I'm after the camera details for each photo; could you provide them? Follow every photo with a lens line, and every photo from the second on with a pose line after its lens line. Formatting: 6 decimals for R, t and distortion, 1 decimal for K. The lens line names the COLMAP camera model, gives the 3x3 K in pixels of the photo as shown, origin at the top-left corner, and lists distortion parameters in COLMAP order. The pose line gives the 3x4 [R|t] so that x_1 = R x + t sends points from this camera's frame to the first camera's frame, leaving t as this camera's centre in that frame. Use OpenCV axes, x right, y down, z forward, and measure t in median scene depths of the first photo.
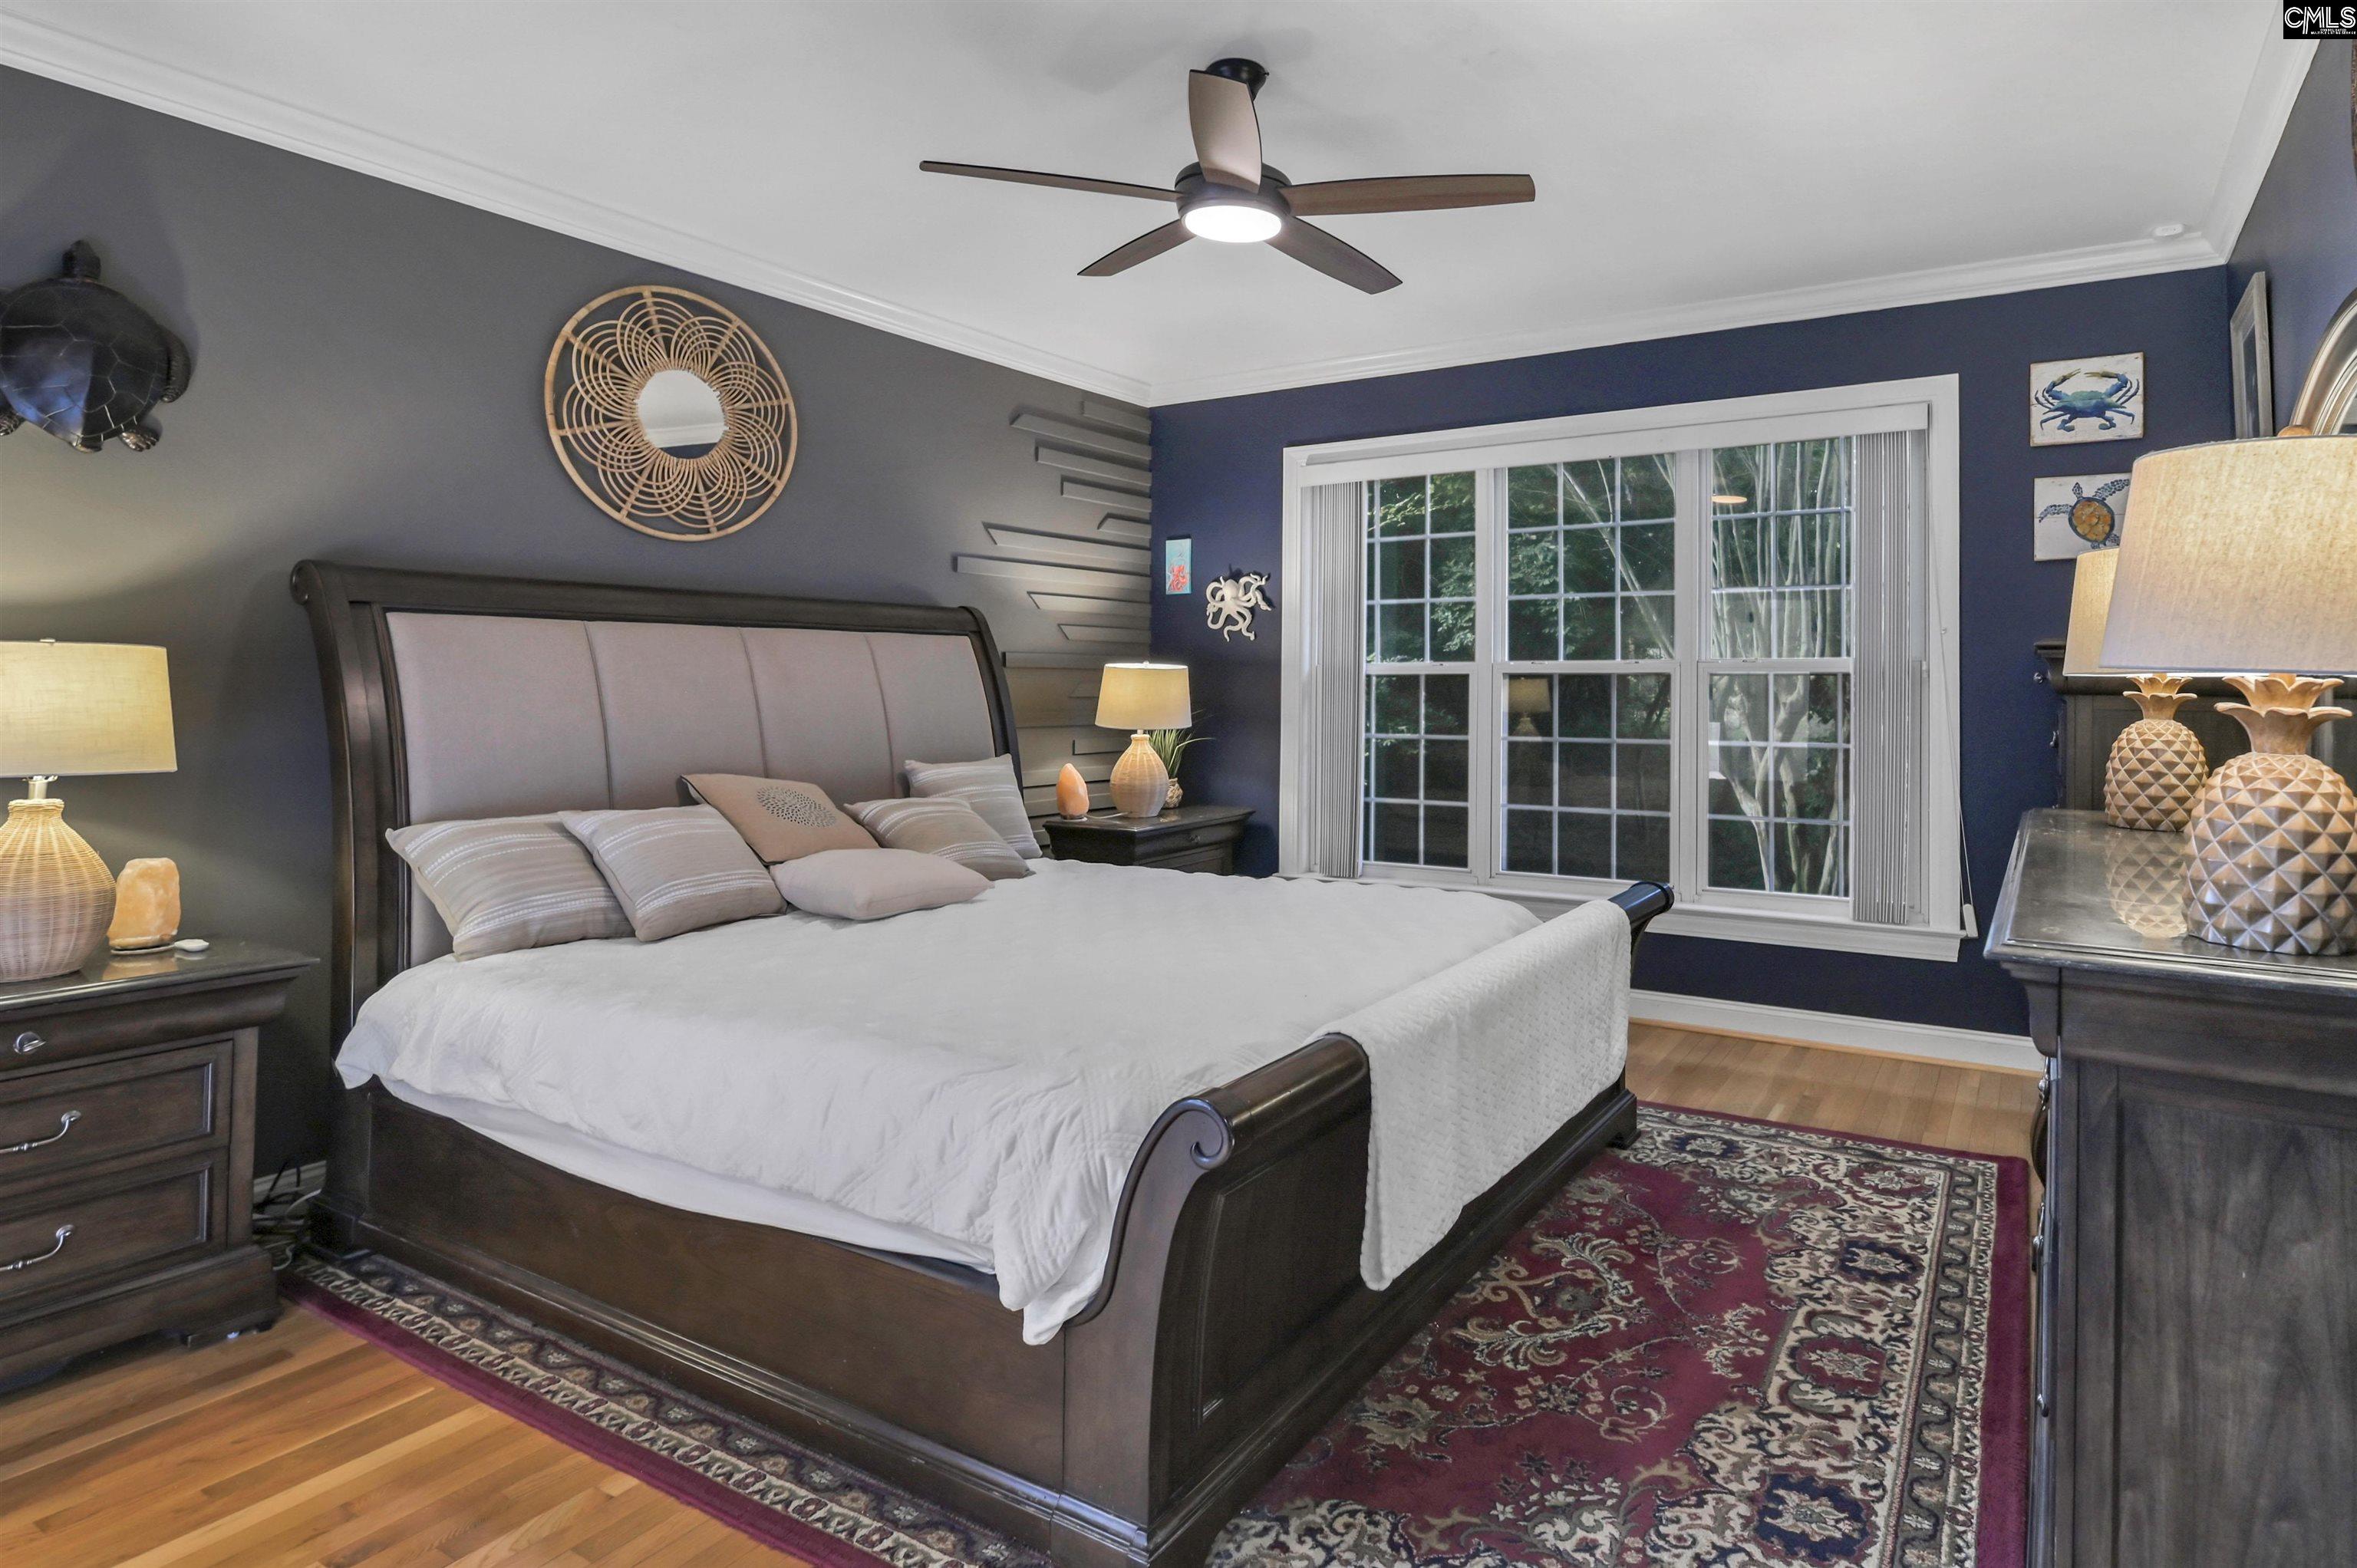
lens RADIAL K [[1187.1, 0, 1188.1], [0, 1187.1, 765.9], [0, 0, 1]] dist [0.003791, -0.007450]
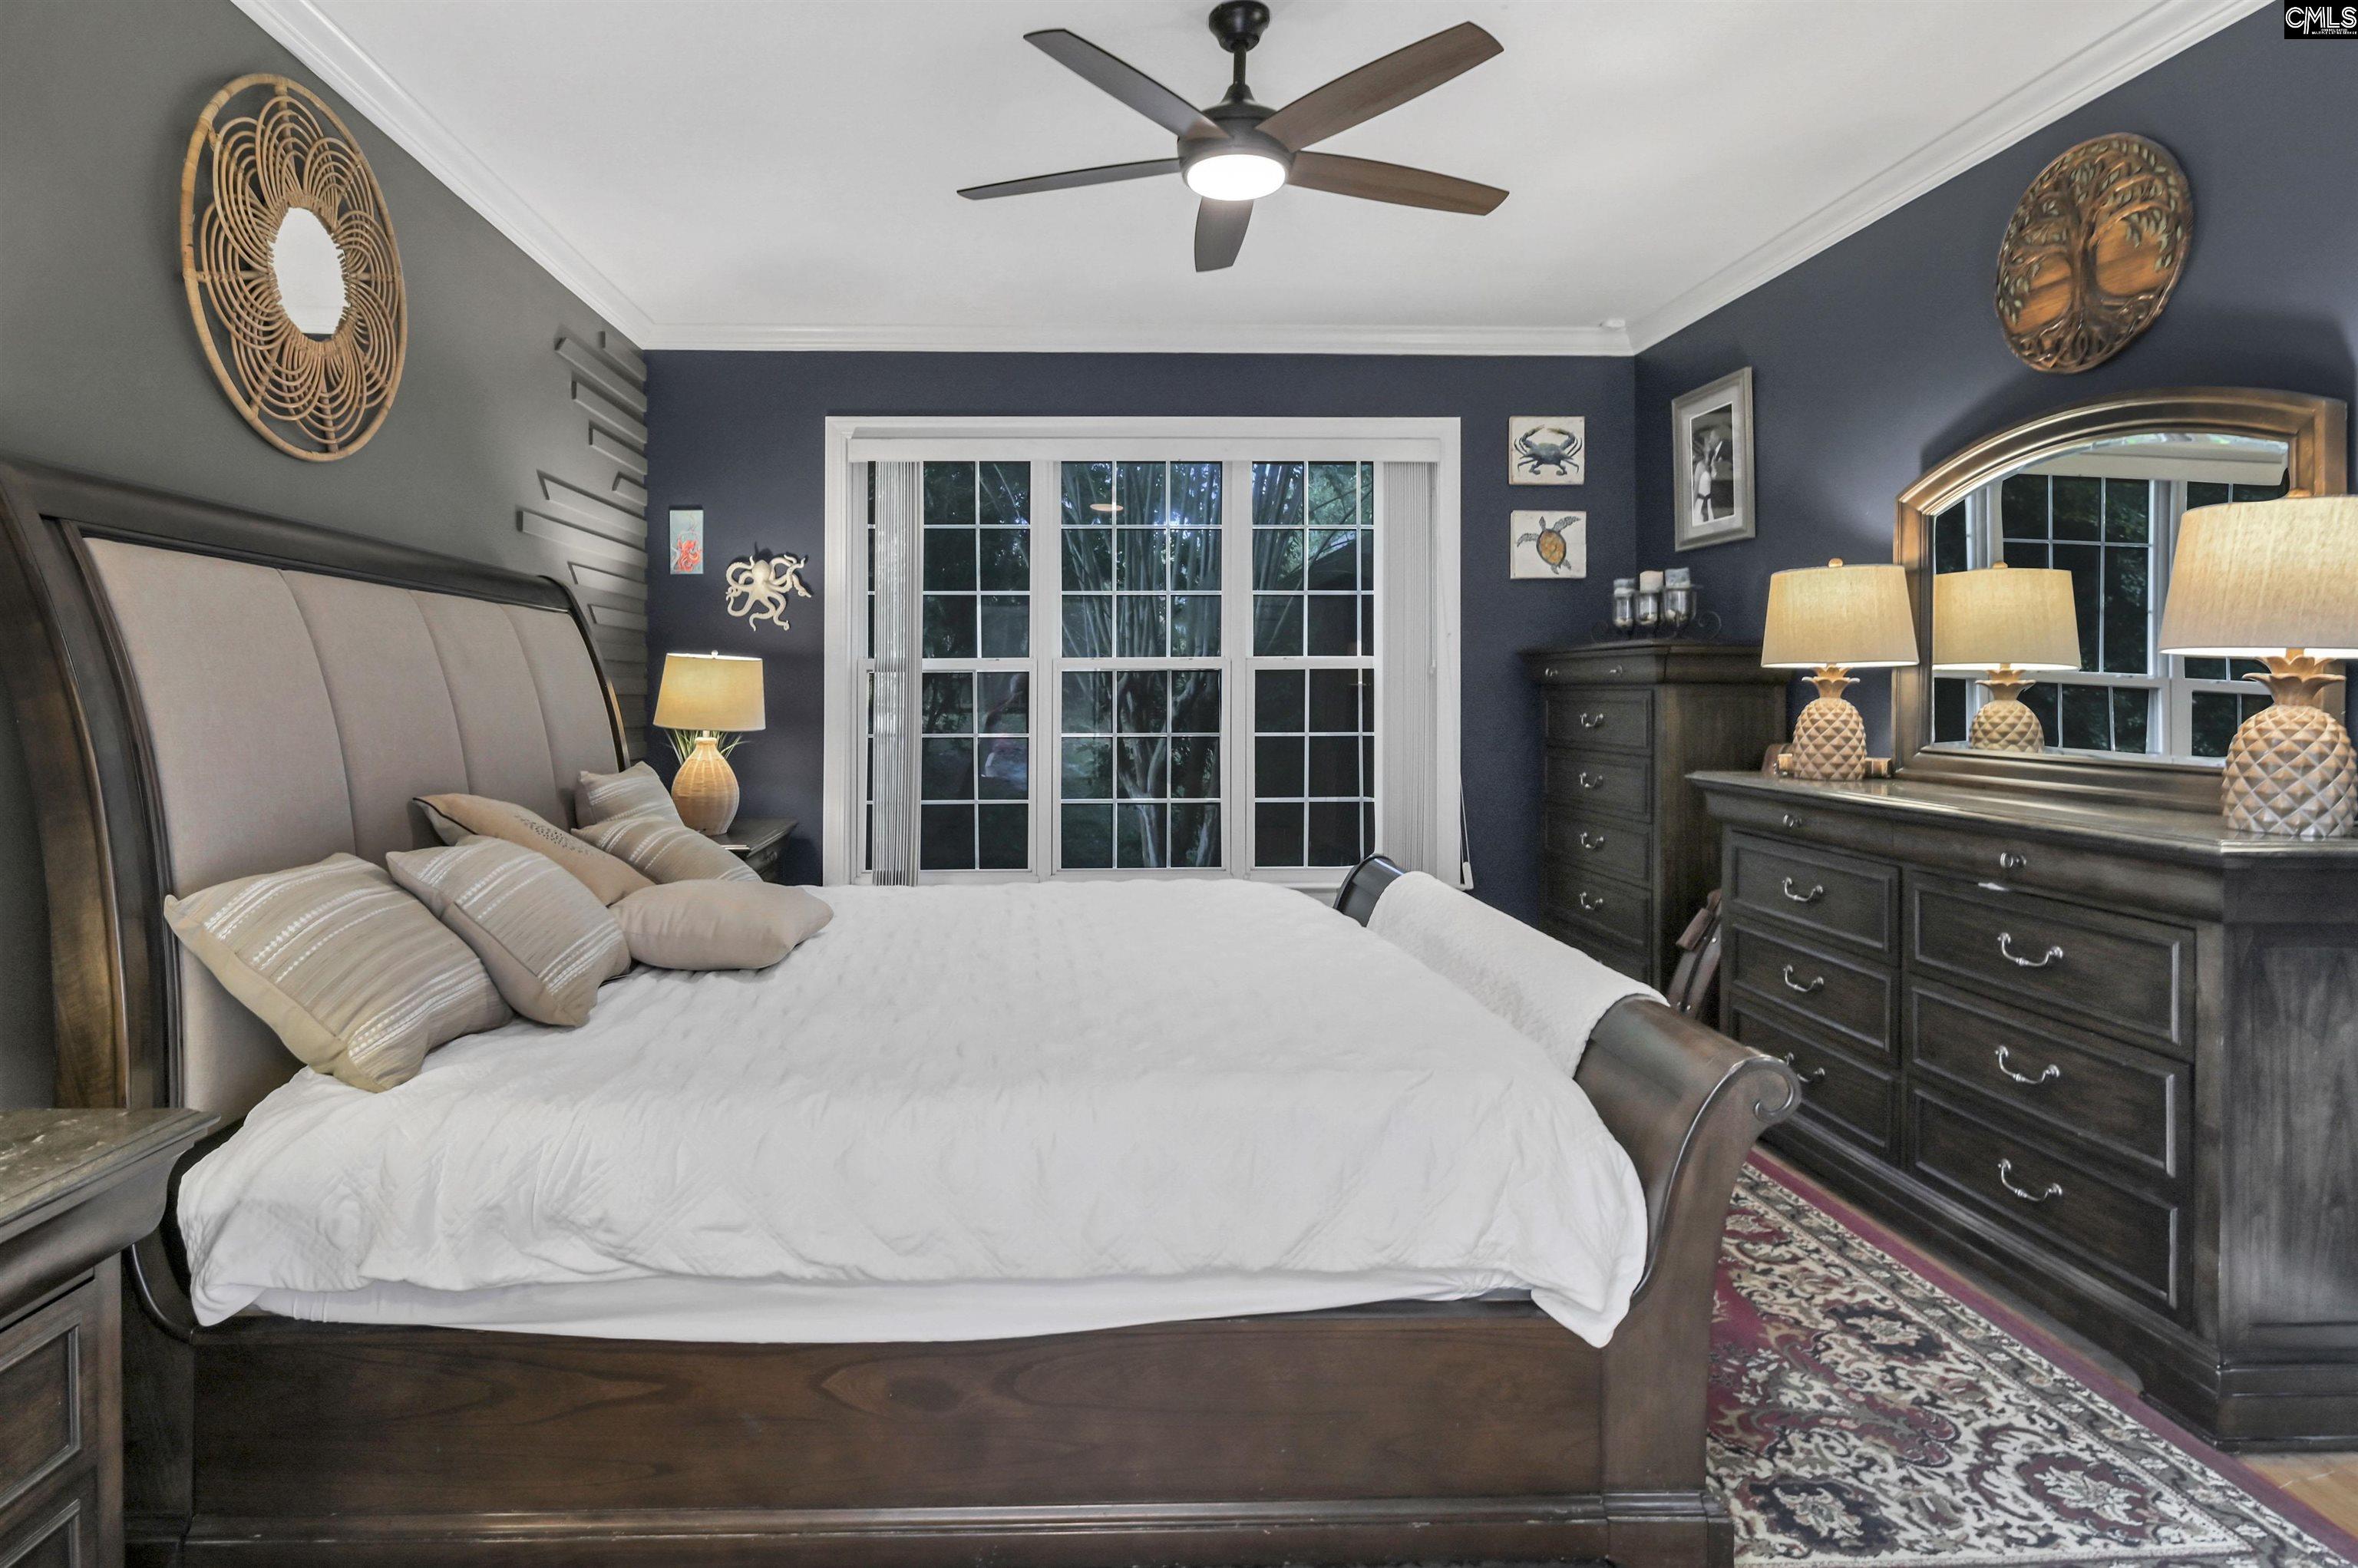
lens RADIAL K [[1229.0, 0, 1179.0], [0, 1229.0, 784.0], [0, 0, 1]] dist [0.002632, -0.008055]
pose [[0.857077, -0.041881, 0.513483, -0.406022], [0.036451, 0.999122, 0.020649, 0.001677], [-0.513897, 0.001019, 0.857852, 0.146447]]
